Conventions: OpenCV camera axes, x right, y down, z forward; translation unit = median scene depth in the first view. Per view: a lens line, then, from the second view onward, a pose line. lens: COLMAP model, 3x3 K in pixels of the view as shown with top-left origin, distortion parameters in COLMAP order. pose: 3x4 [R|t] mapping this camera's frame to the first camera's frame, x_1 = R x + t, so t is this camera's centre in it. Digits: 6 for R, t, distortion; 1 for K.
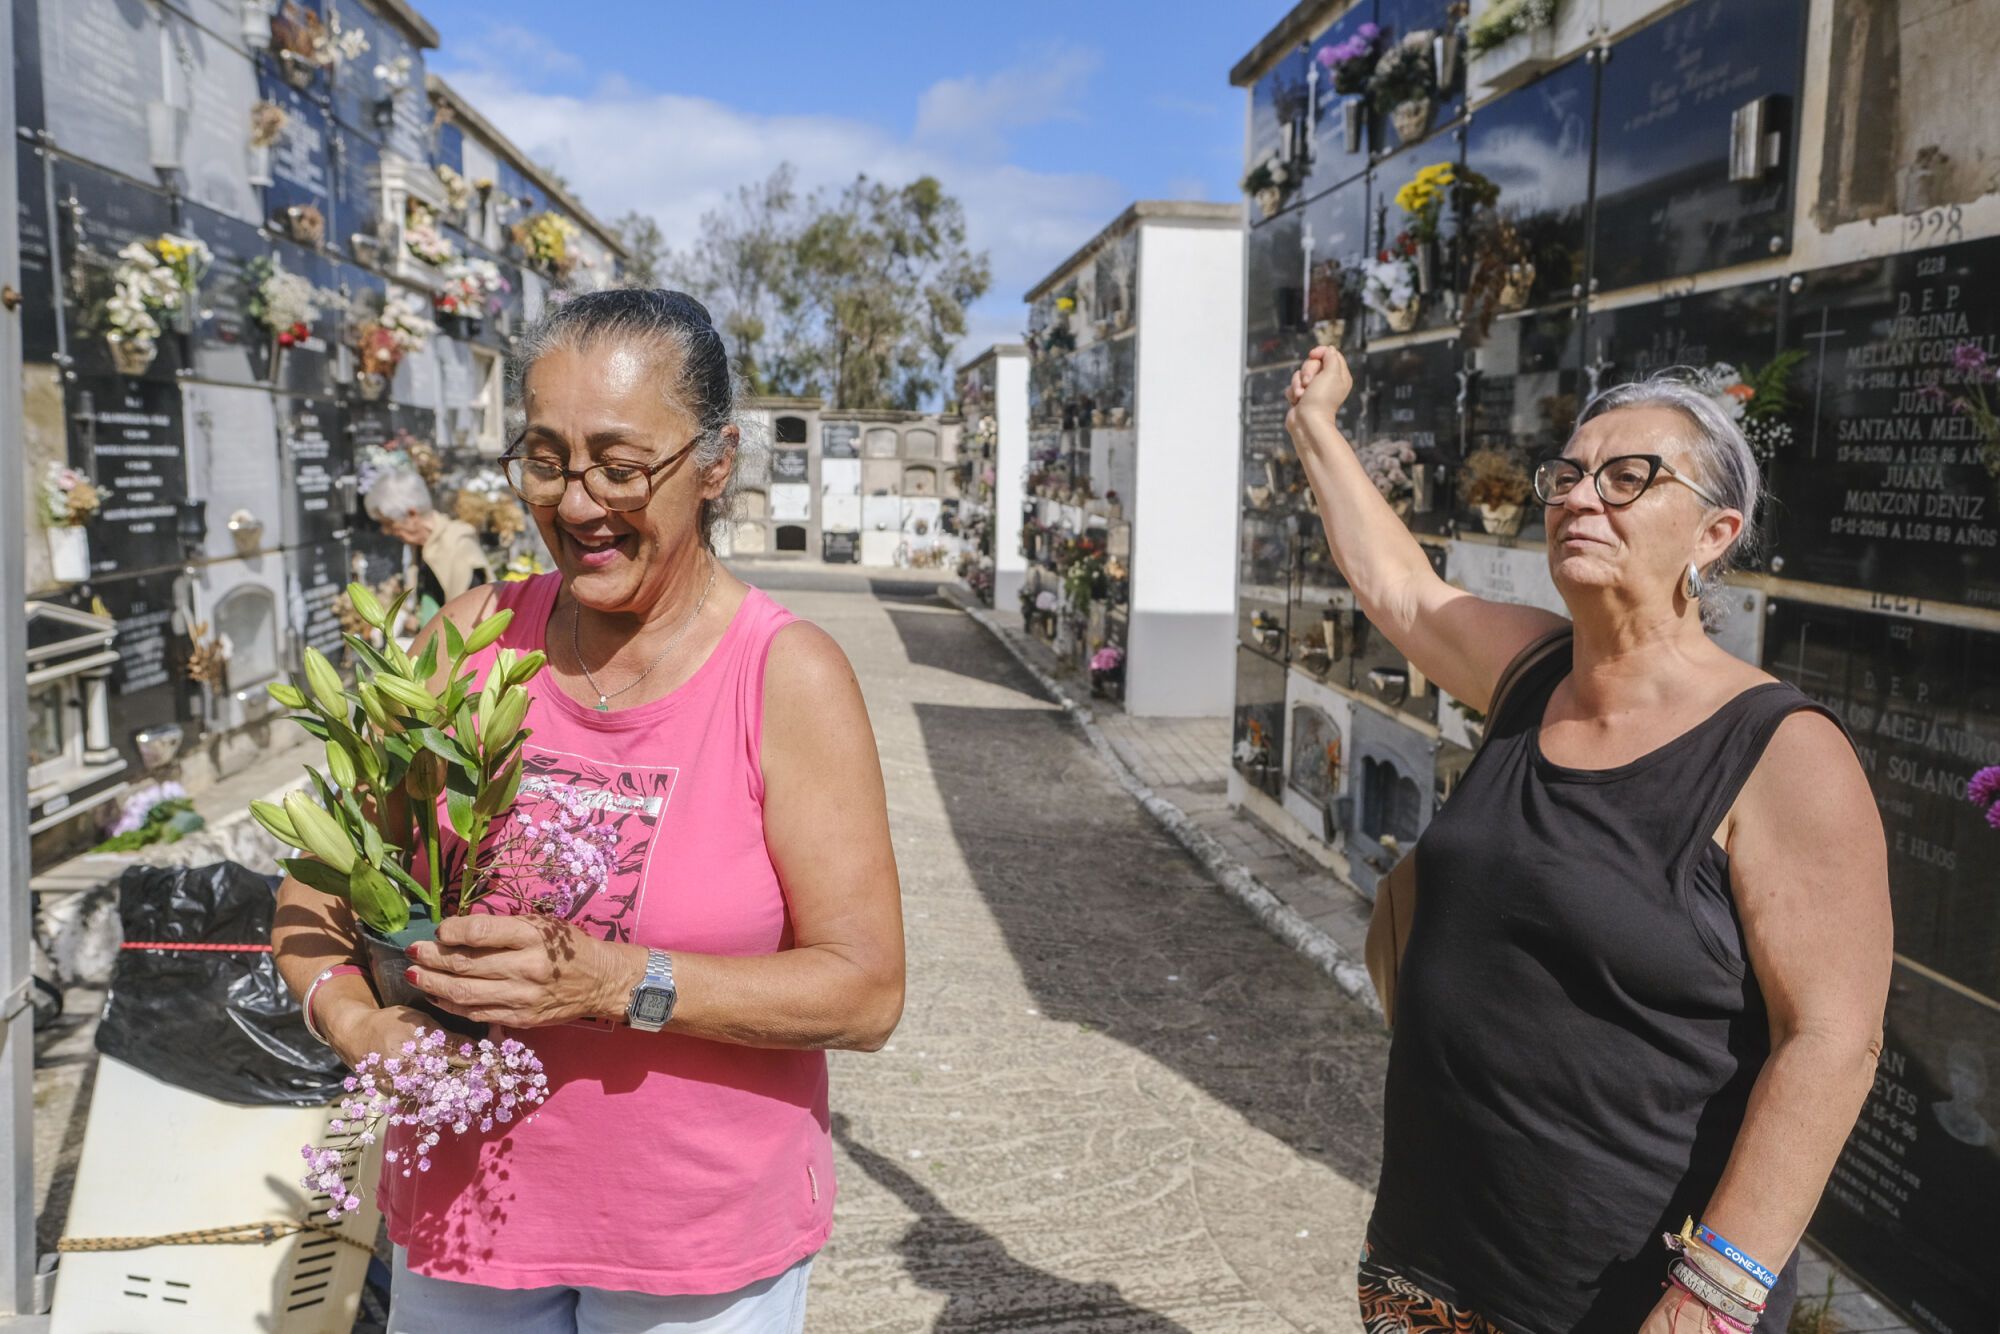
lens RADIAL K [[1460.5, 0, 1023.0], [0, 1460.5, 640.8], [0, 0, 1]] dist [-0.008039, 0.005362]
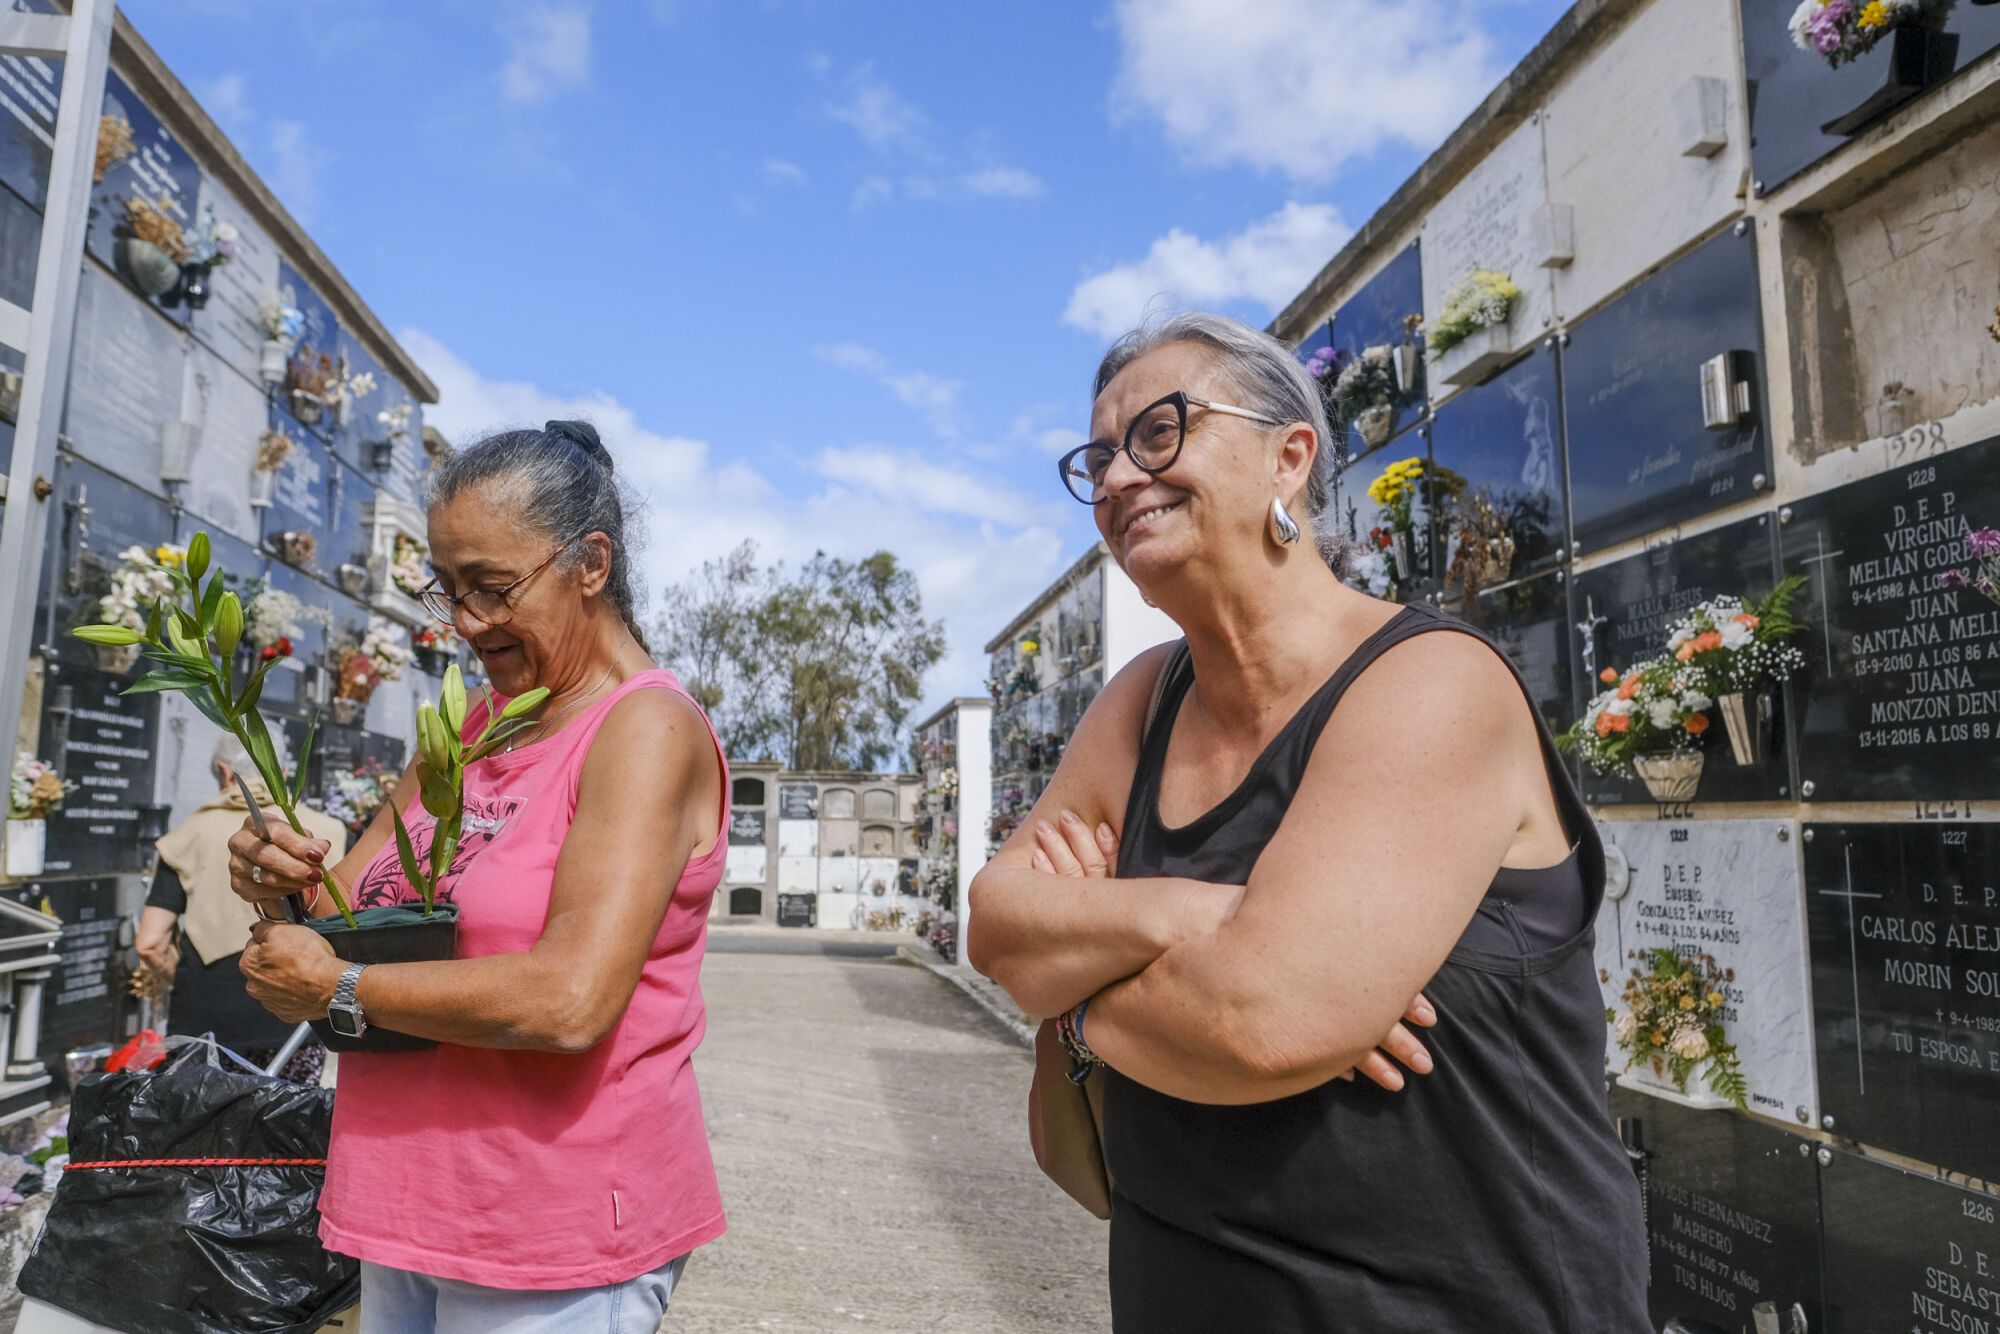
lens RADIAL K [[1458.3, 0, 1010.1], [0, 1458.3, 637.9], [0, 0, 1]] dist [-0.011428, 0.008939]
pose [[0.999574, -0.012100, 0.026565, -0.021691], [0.018447, 0.967129, -0.253615, 0.042367], [-0.022623, 0.253997, 0.966940, 0.018444]]
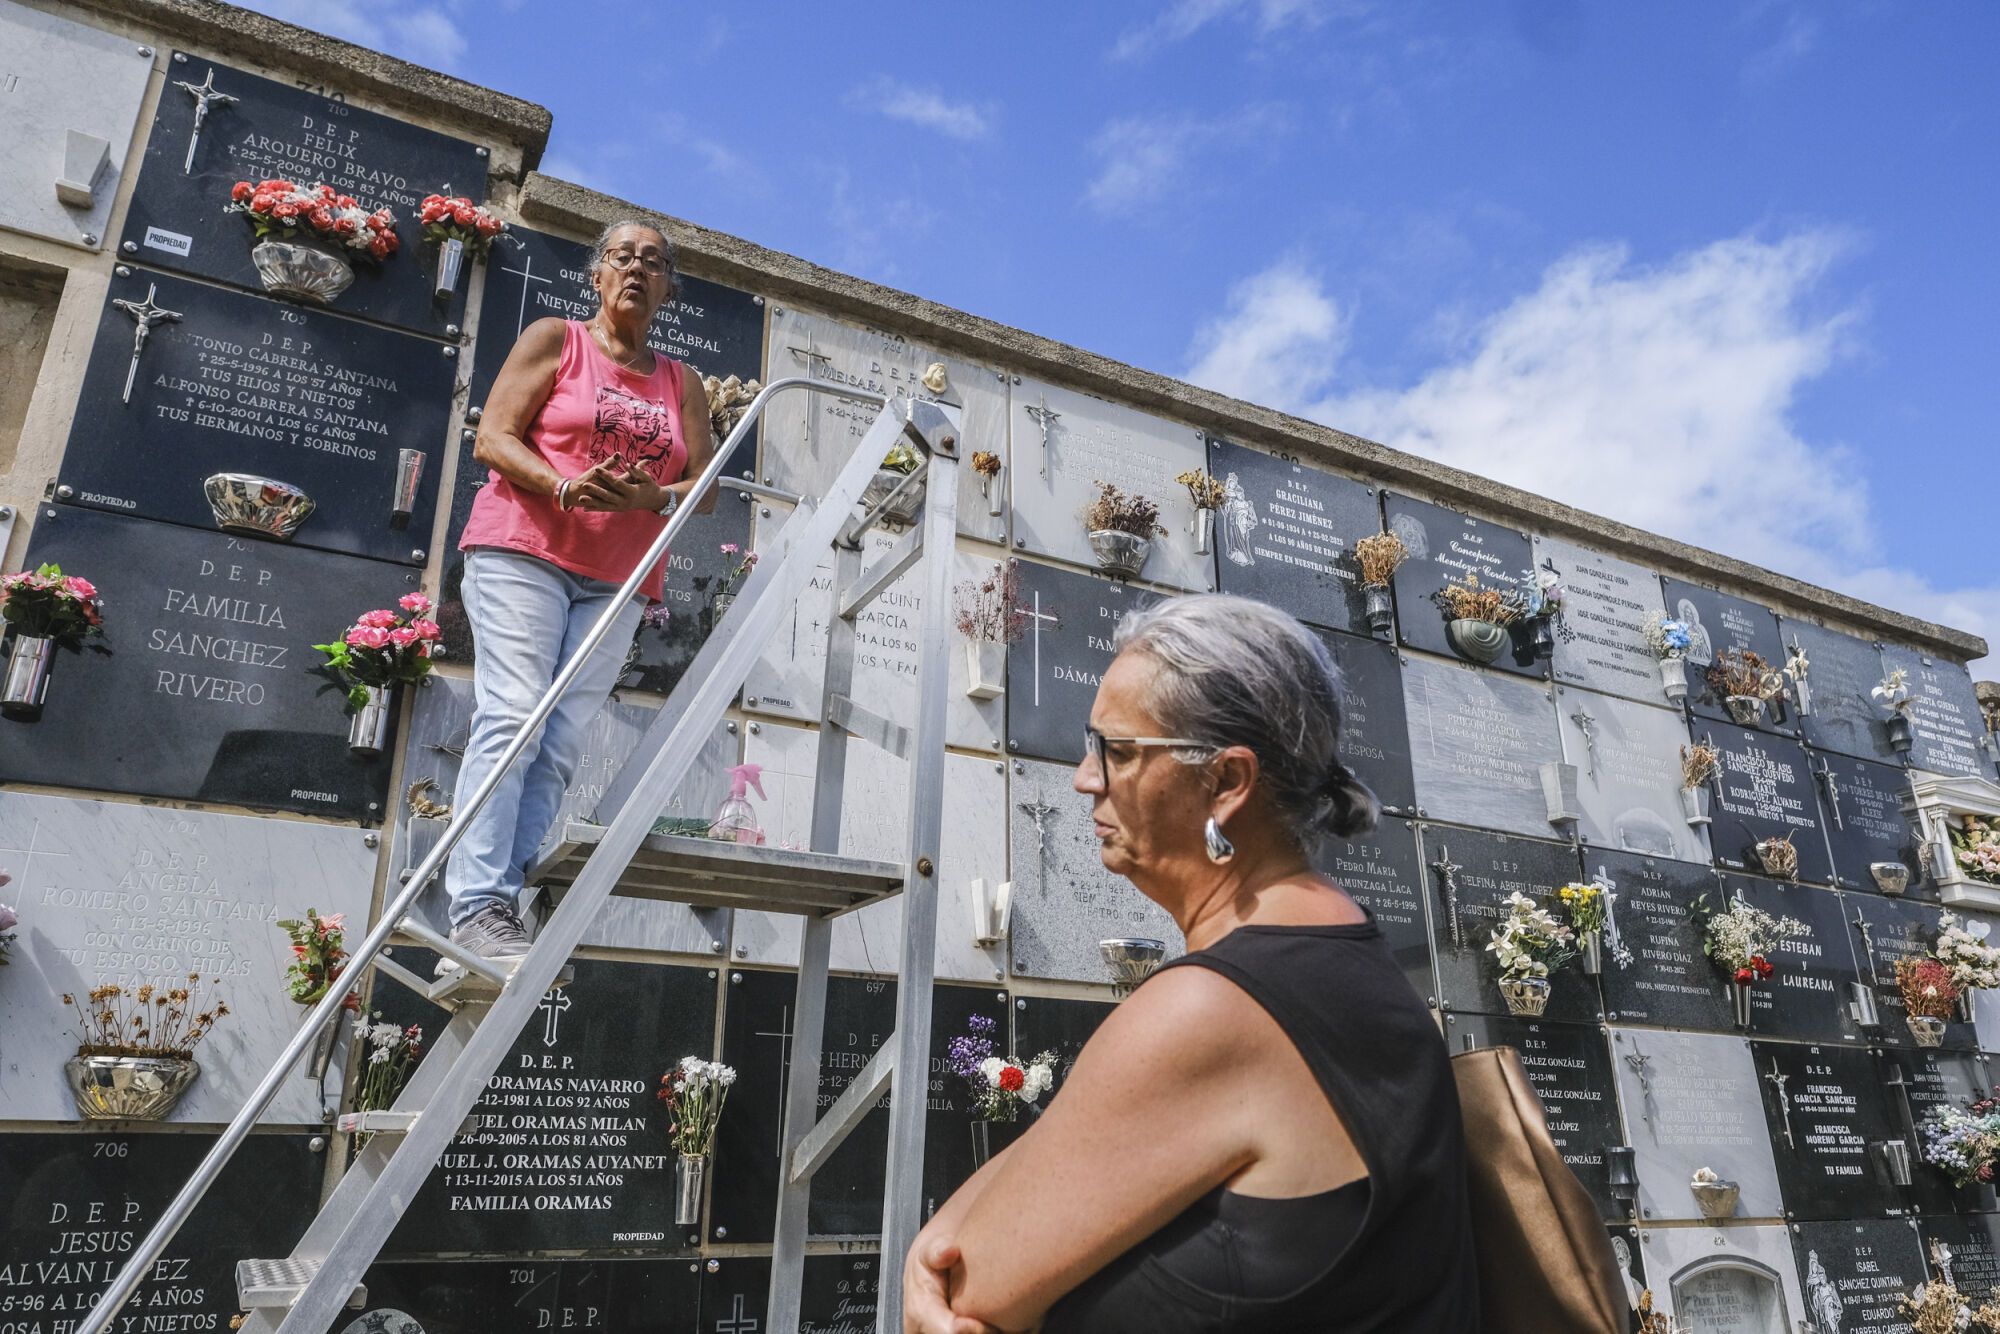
lens RADIAL K [[1415.5, 0, 1007.0], [0, 1415.5, 635.0], [0, 0, 1]] dist [-0.012955, 0.008680]
pose [[0.386969, -0.360585, -0.848666, 0.145862], [-0.106766, 0.896658, -0.429658, 0.033615], [0.915891, 0.256873, 0.308480, 0.215210]]
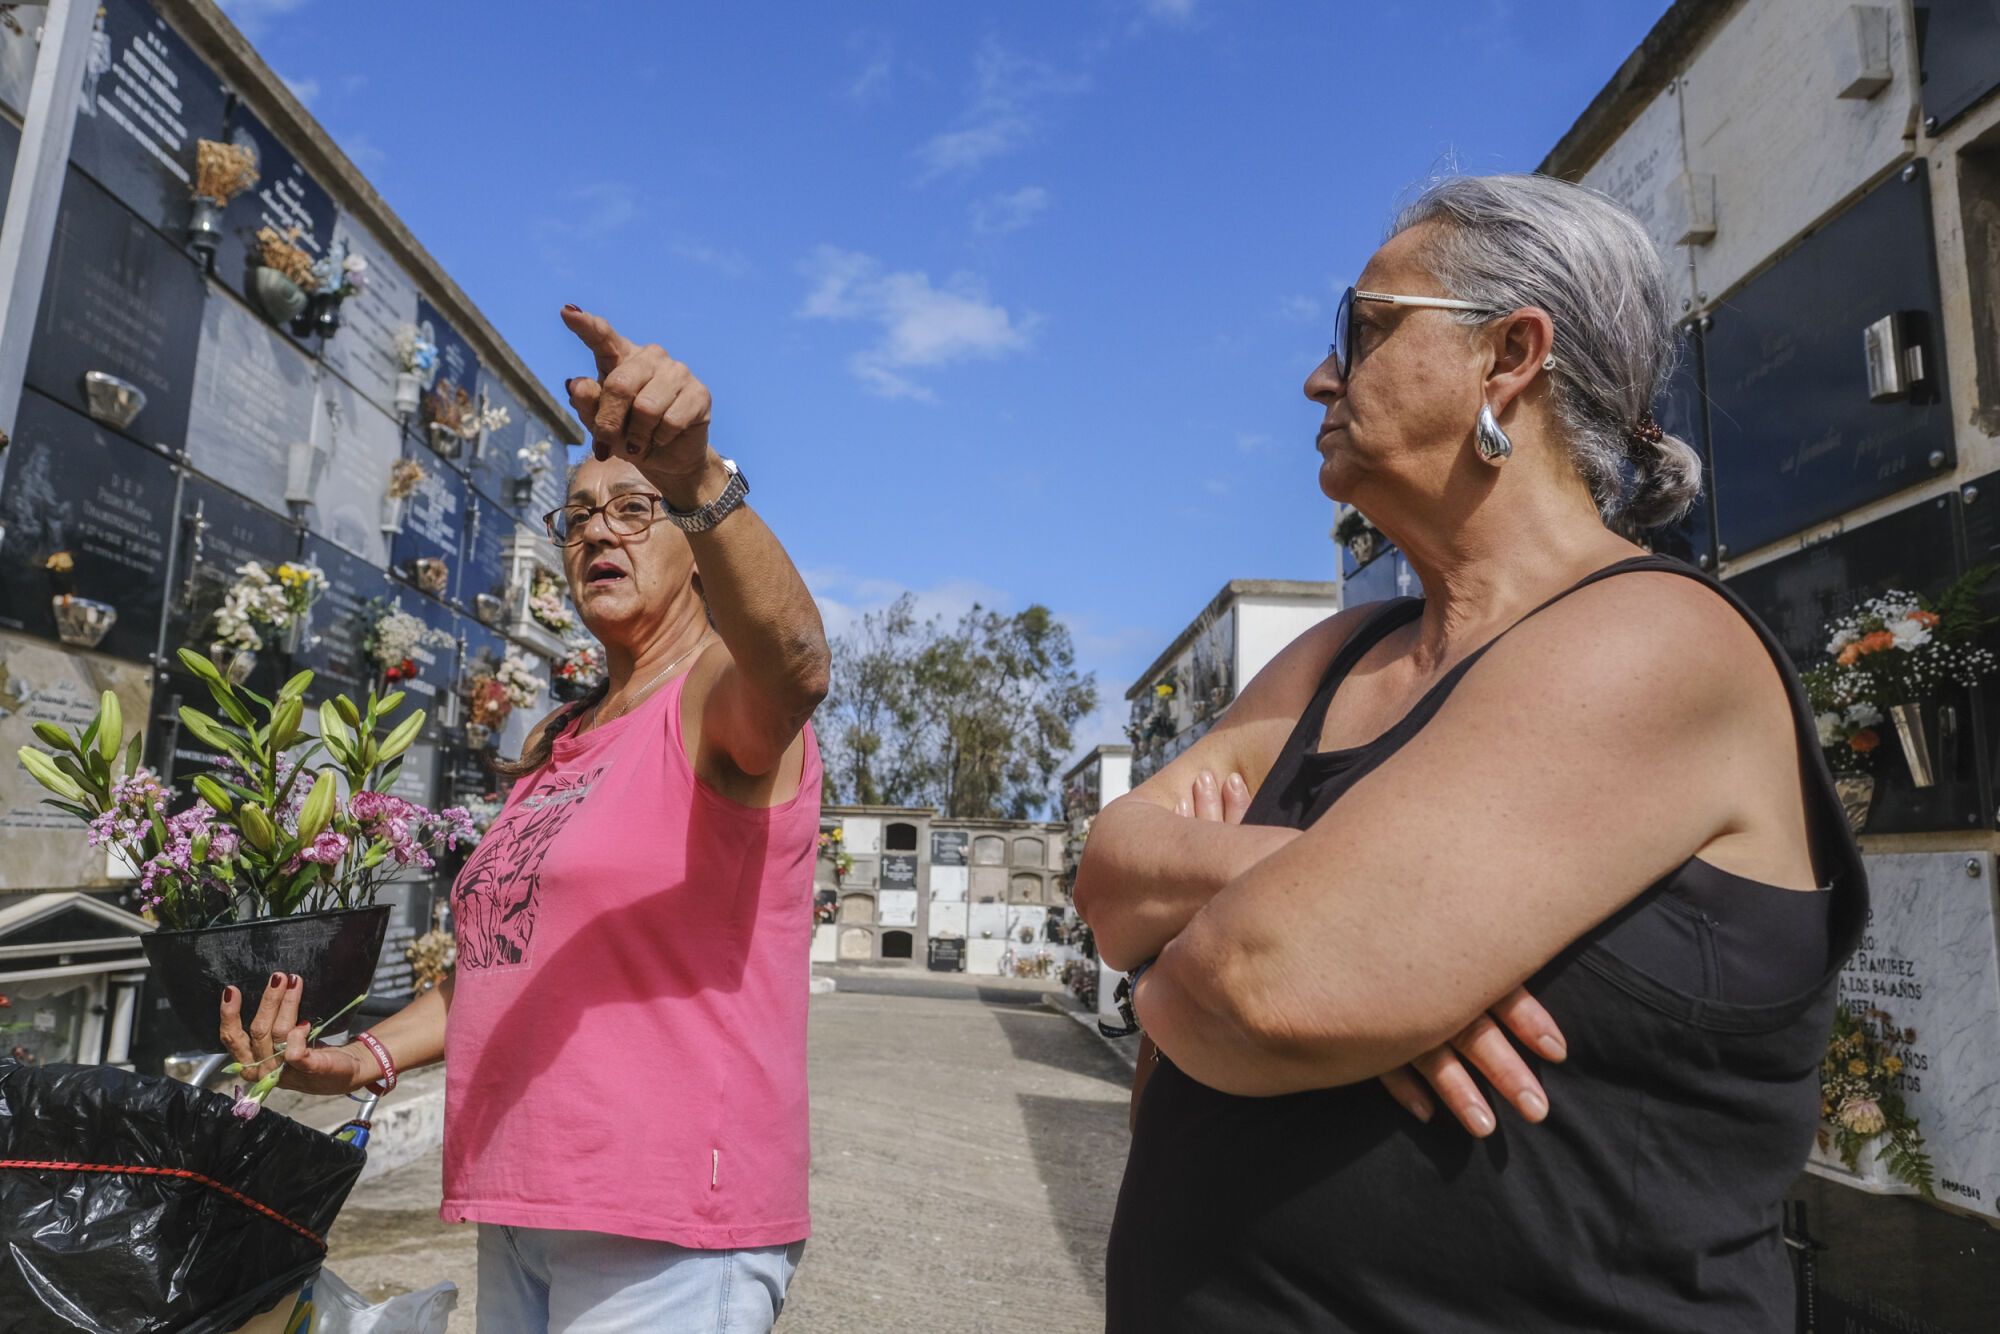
lens RADIAL K [[1415.5, 0, 1007.0], [0, 1415.5, 635.0], [0, 0, 1]] dist [-0.012955, 0.008680]
pose [[0.996159, -0.005489, -0.087396, 0.011039], [-0.020550, 0.955510, -0.294243, 0.046882], [0.085122, 0.294908, 0.951727, 0.076256]]
